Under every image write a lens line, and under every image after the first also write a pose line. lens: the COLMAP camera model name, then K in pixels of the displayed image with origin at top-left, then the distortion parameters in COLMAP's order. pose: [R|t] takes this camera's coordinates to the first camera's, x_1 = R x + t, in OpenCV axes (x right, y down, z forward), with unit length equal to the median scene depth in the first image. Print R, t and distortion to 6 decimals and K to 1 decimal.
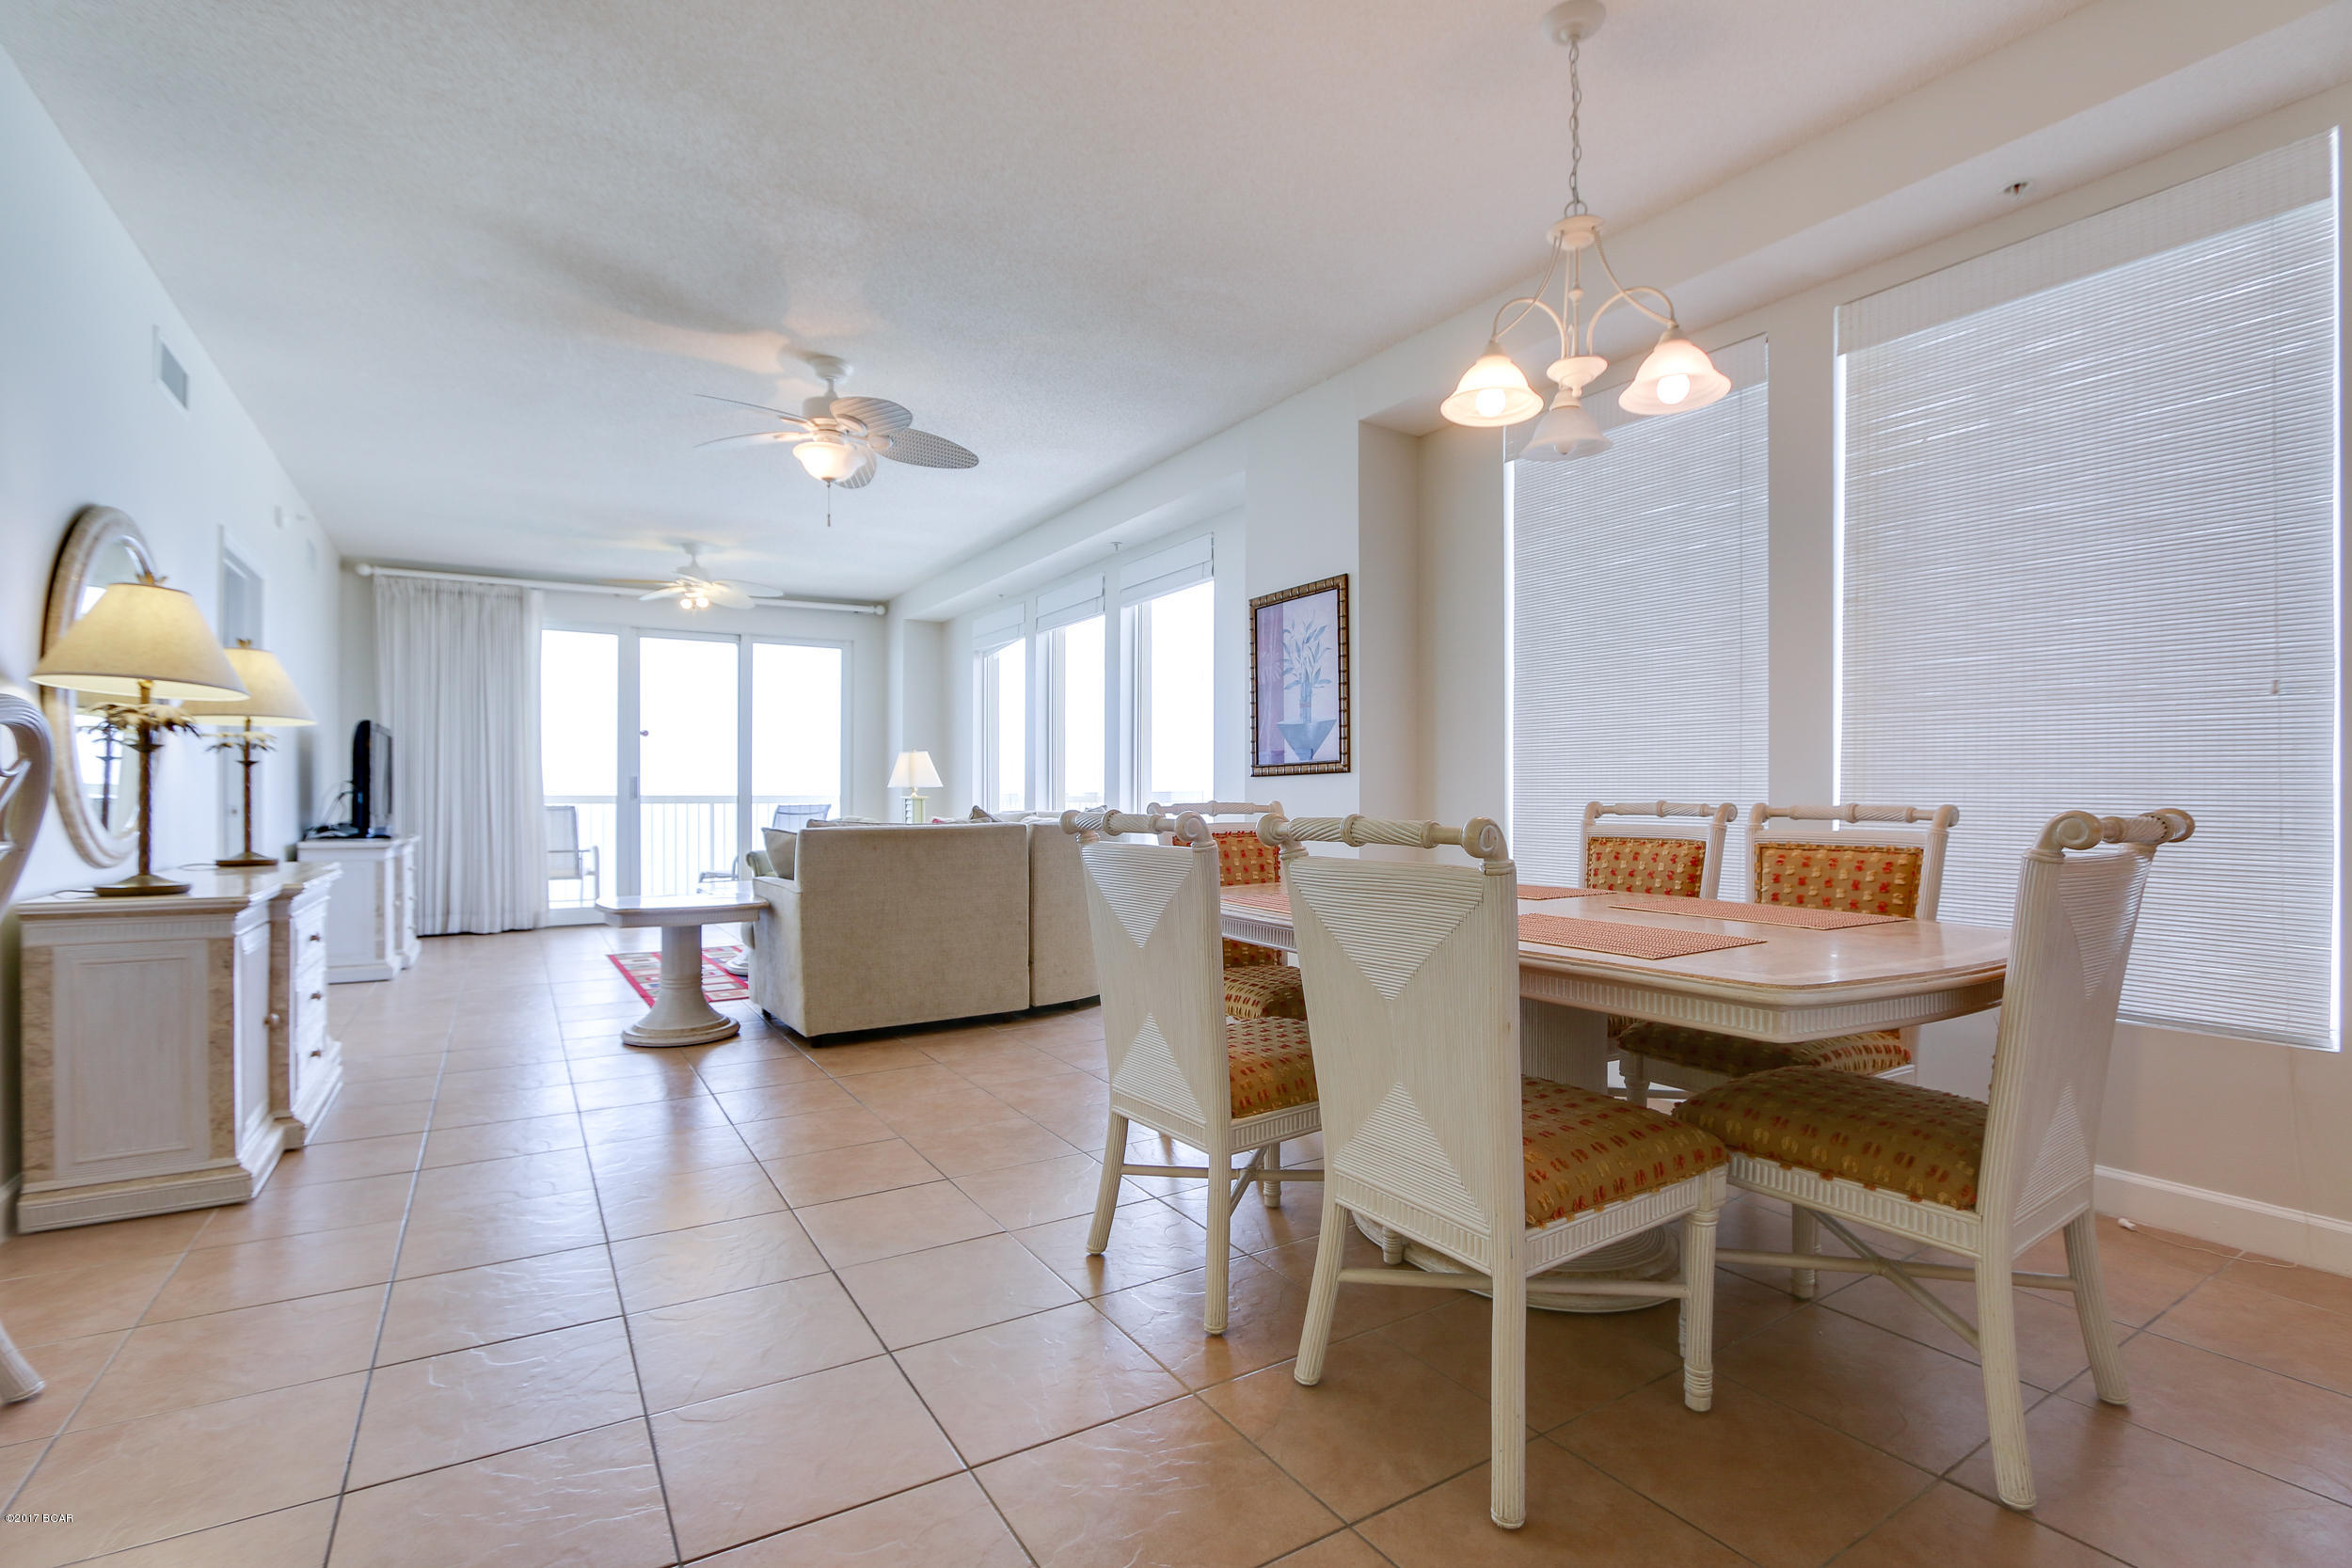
lens RADIAL K [[1080.9, 0, 1179.5], [0, 1080.9, 793.8], [0, 0, 1]] dist [-0.019828, 0.001538]
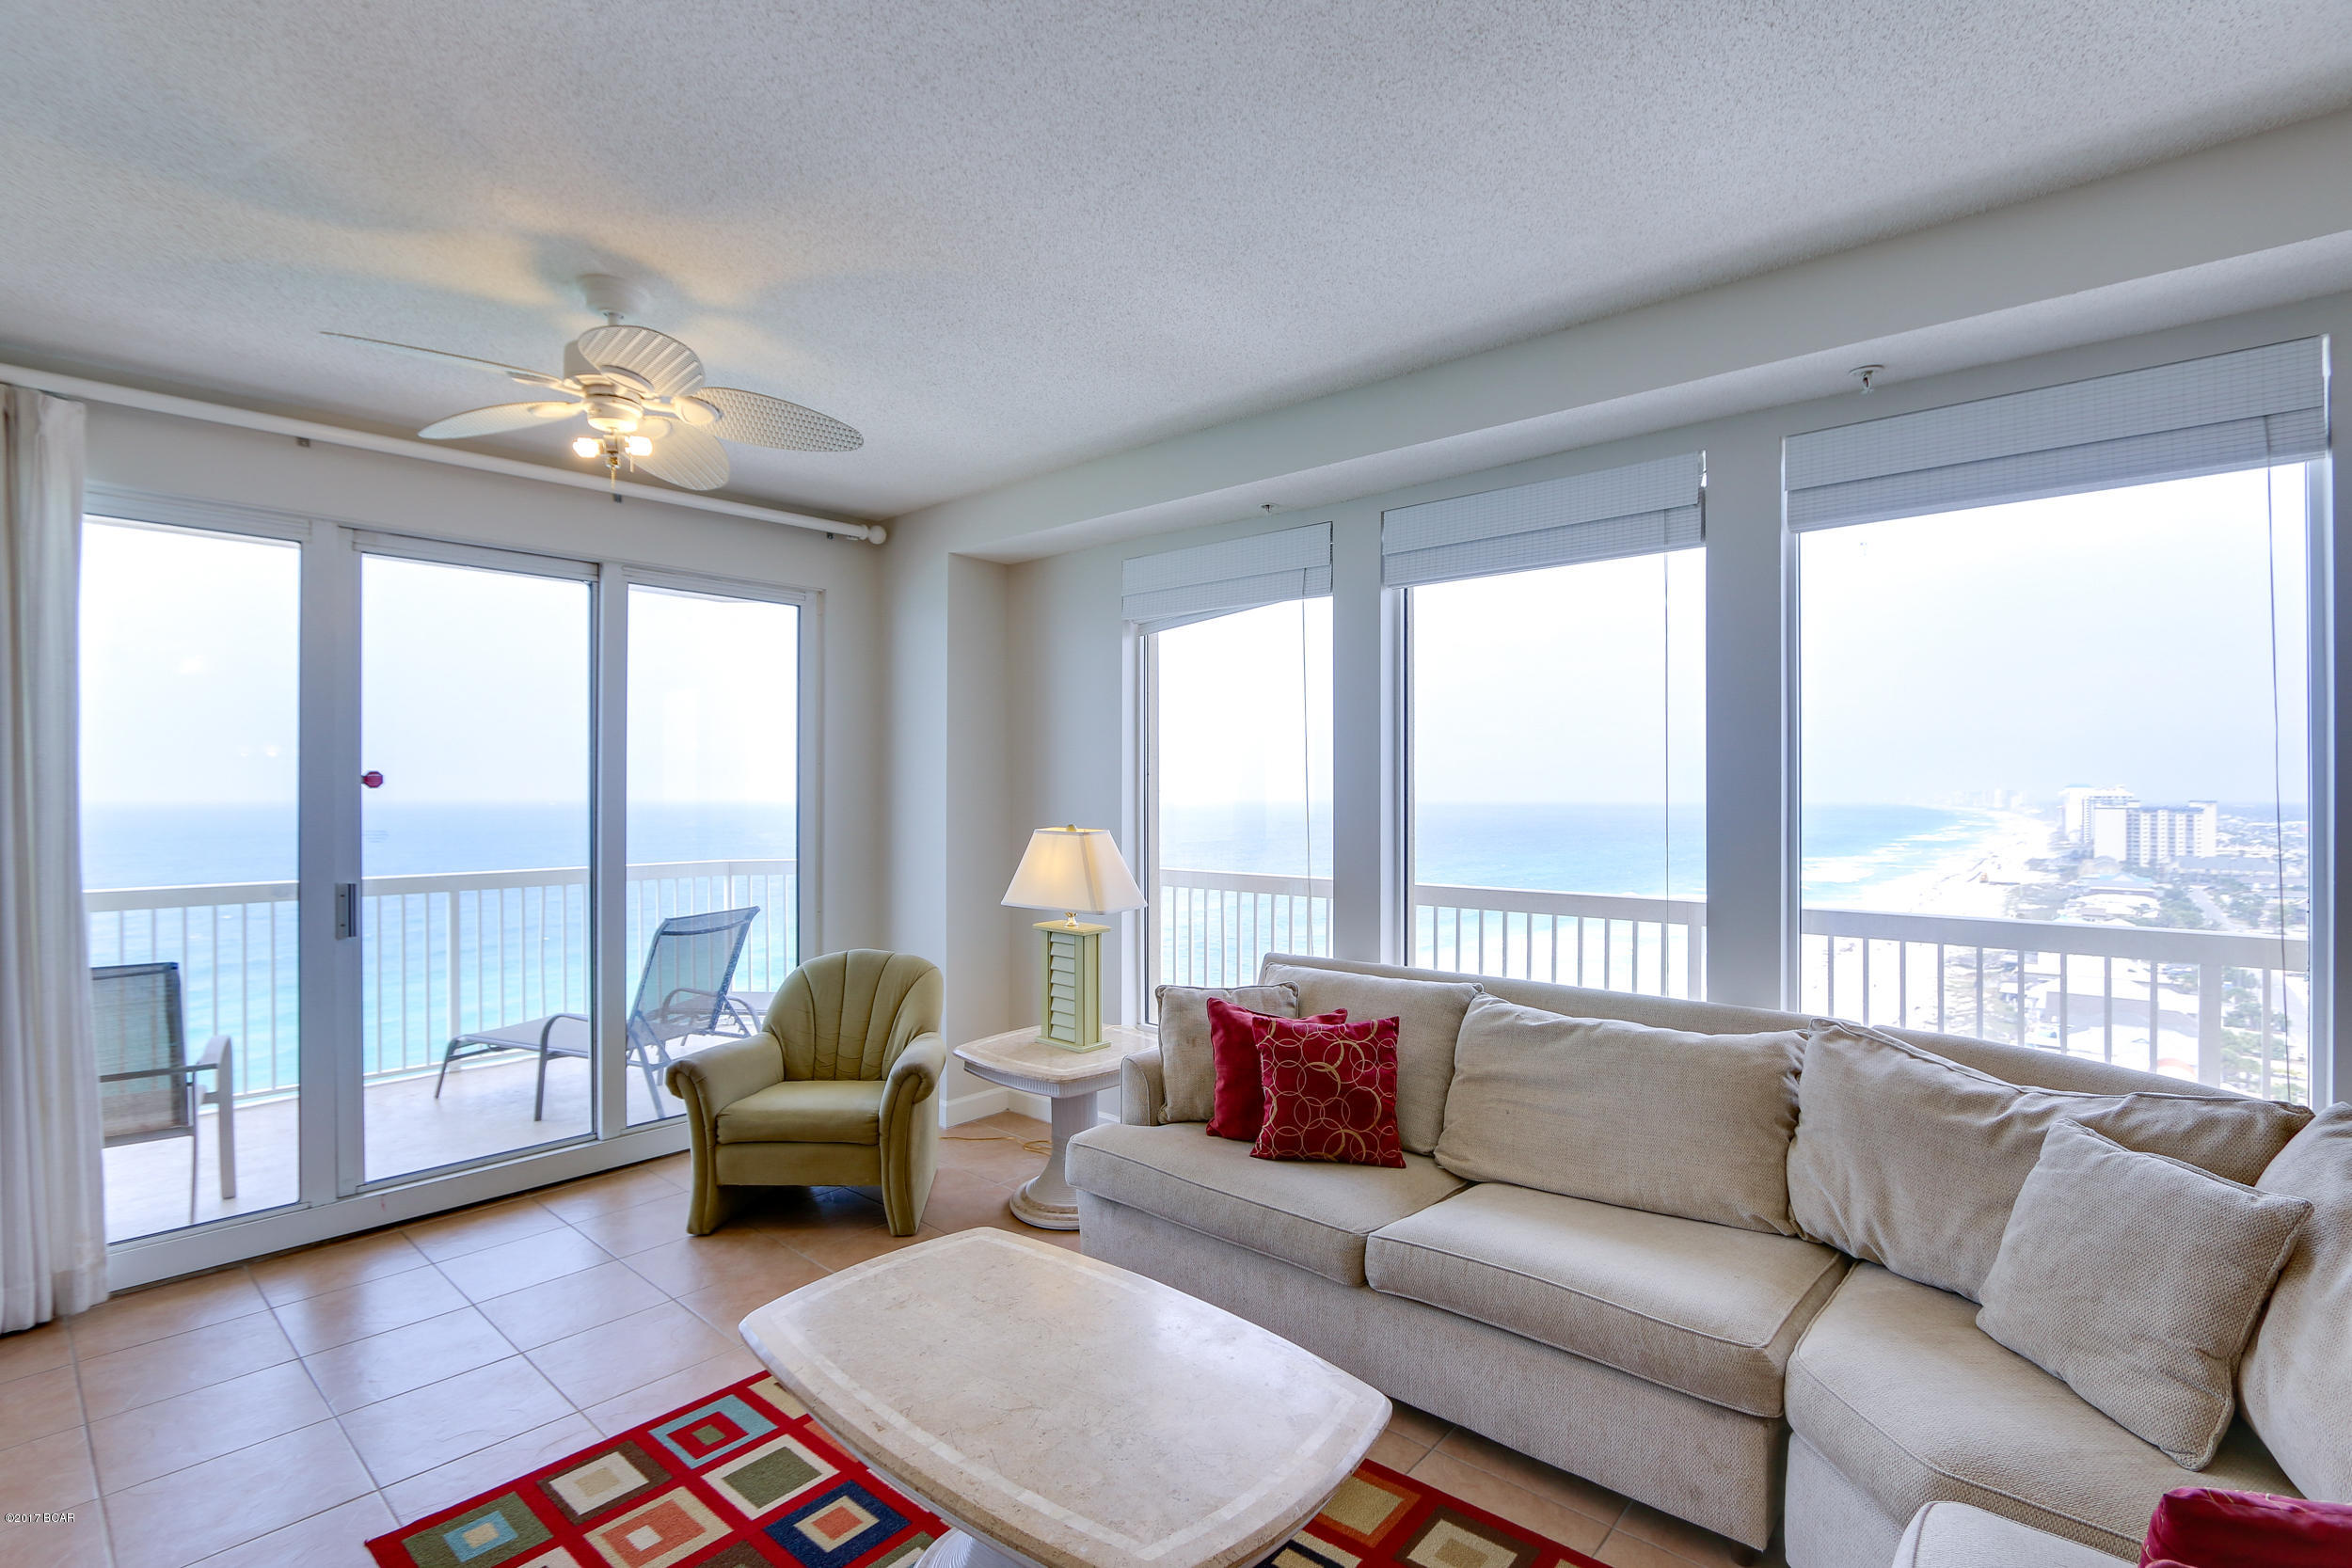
lens RADIAL K [[1080.9, 0, 1181.9], [0, 1080.9, 790.5], [0, 0, 1]] dist [-0.019828, 0.001538]
pose [[0.957658, -0.000515, 0.287909, -0.476146], [0.000033, 0.999999, 0.001677, -0.080875], [-0.287909, -0.001597, 0.957656, 0.768794]]
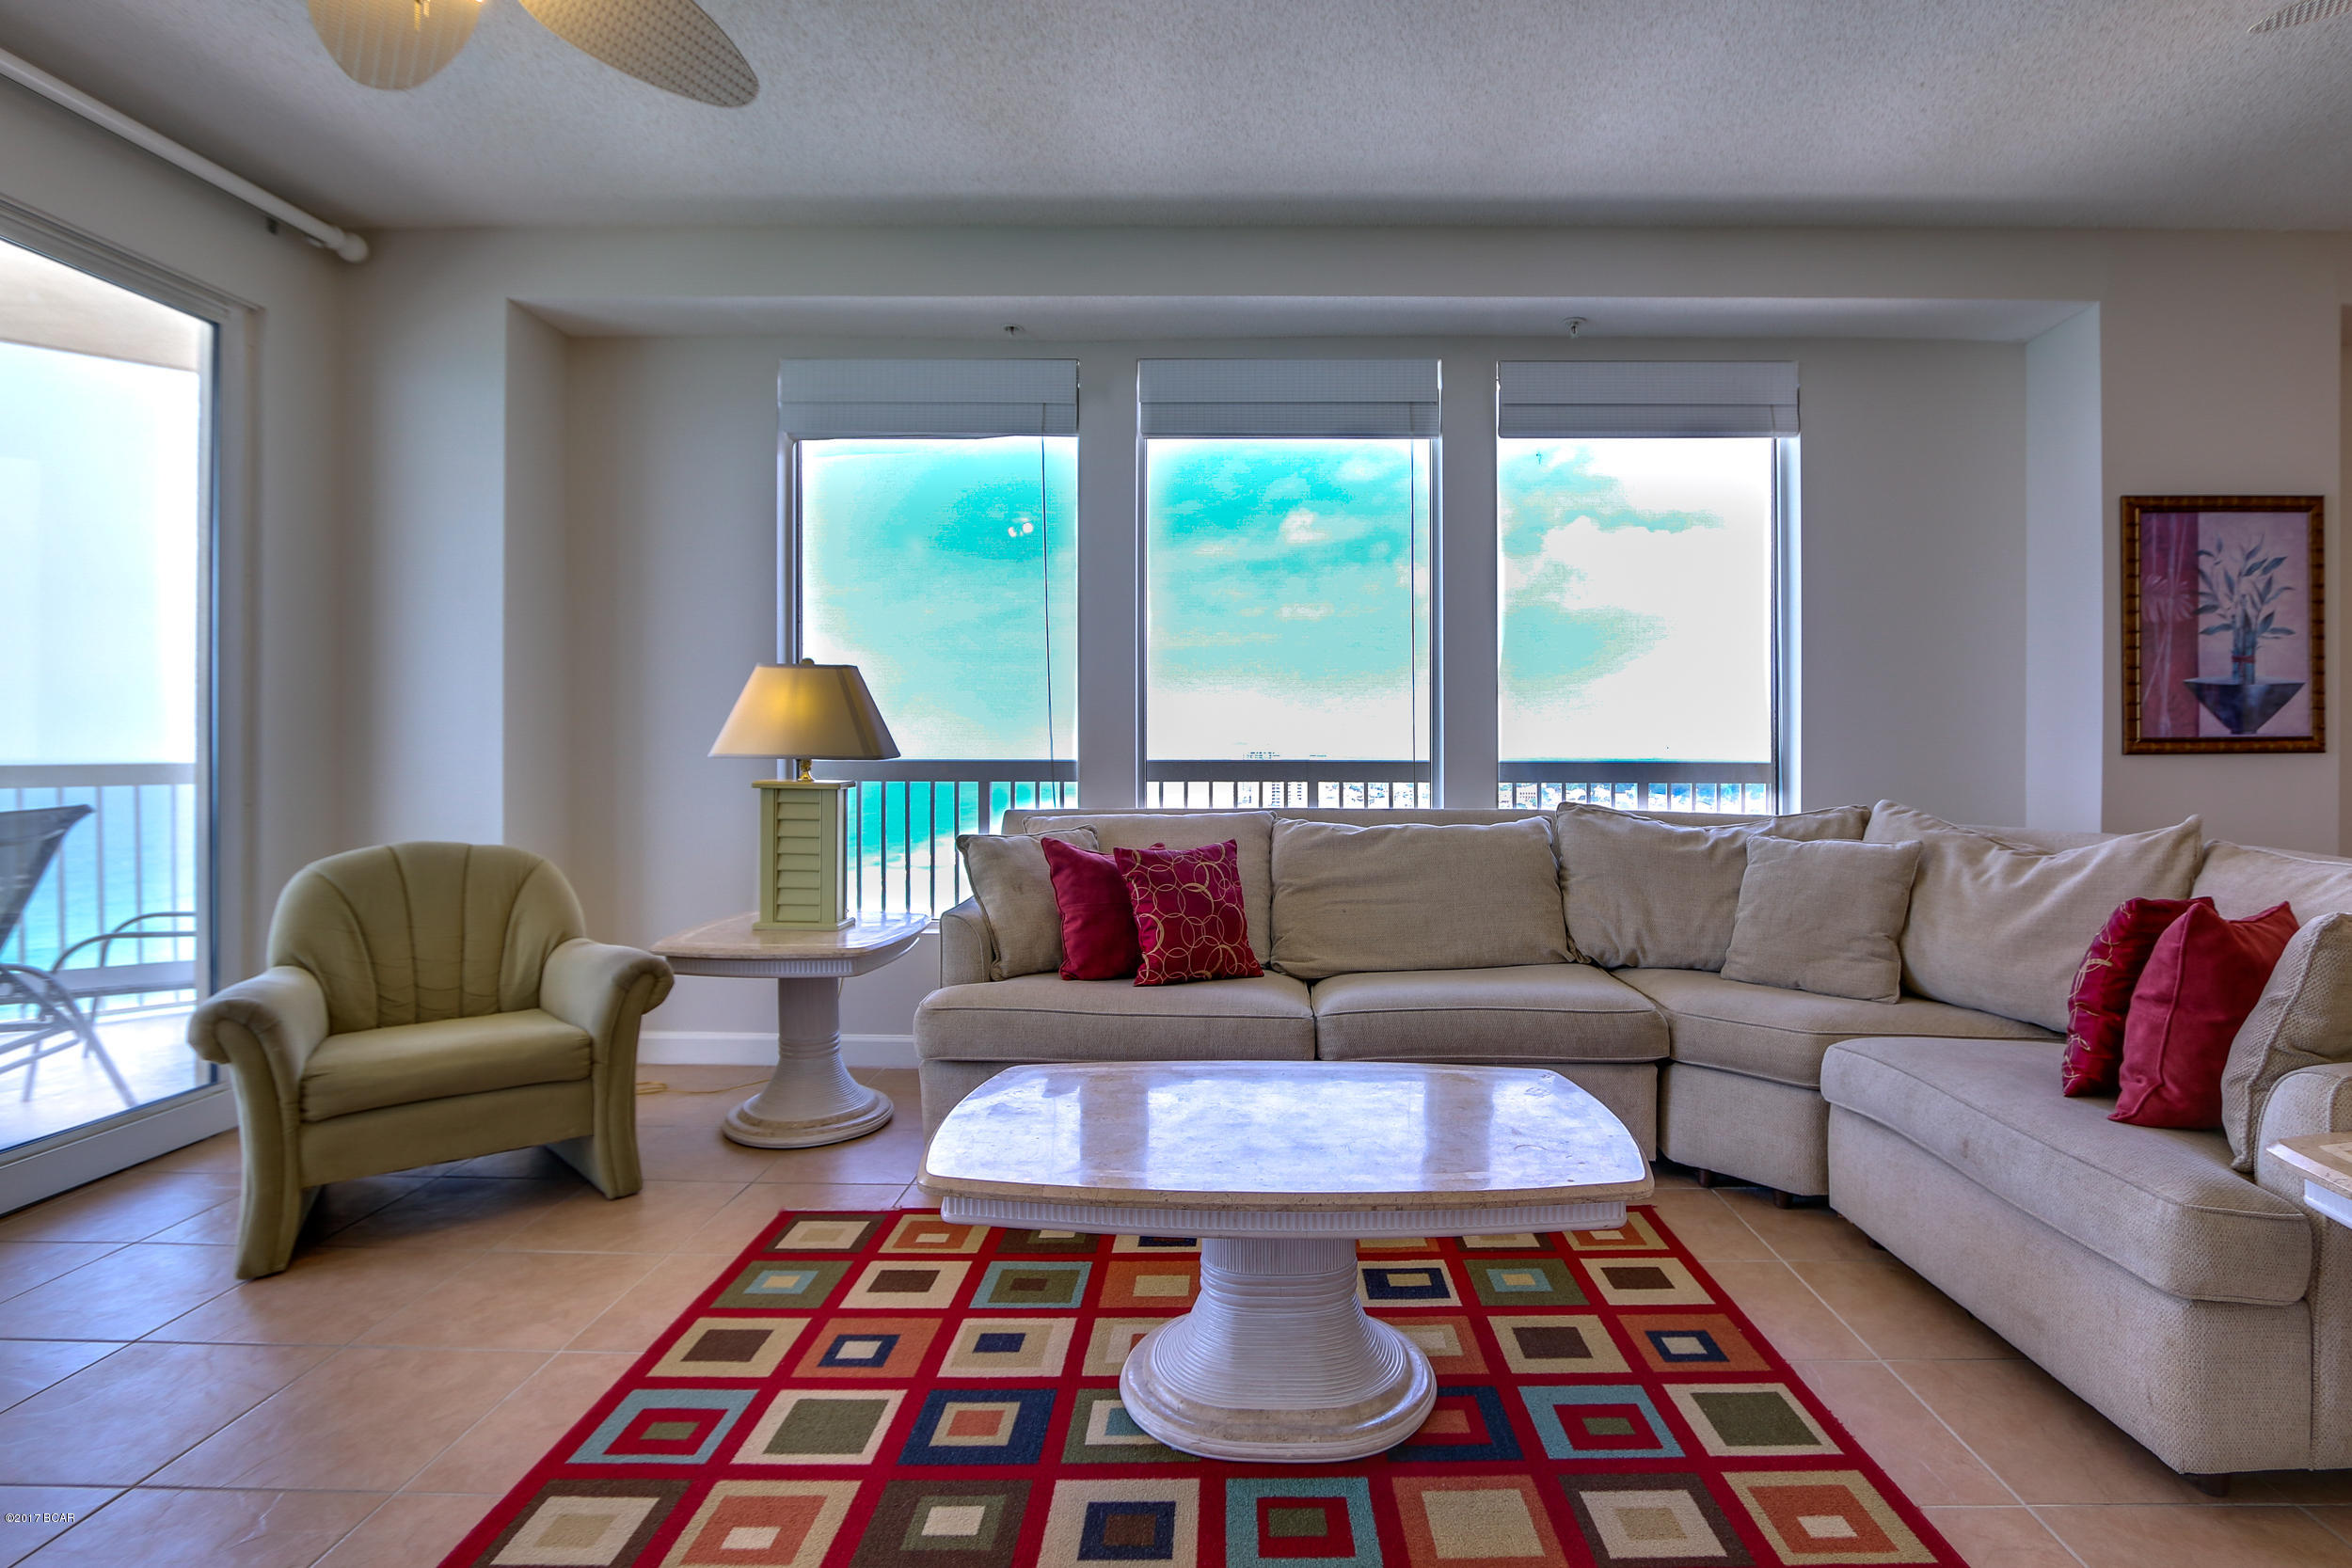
lens RADIAL K [[1143.1, 0, 1258.2], [0, 1143.1, 753.4], [0, 0, 1]] dist [-0.023407, 0.002611]
pose [[0.536074, -0.002146, 0.844169, -0.712003], [-0.004480, 0.999975, 0.005386, -0.015321], [-0.844159, -0.006669, 0.536051, 0.924039]]
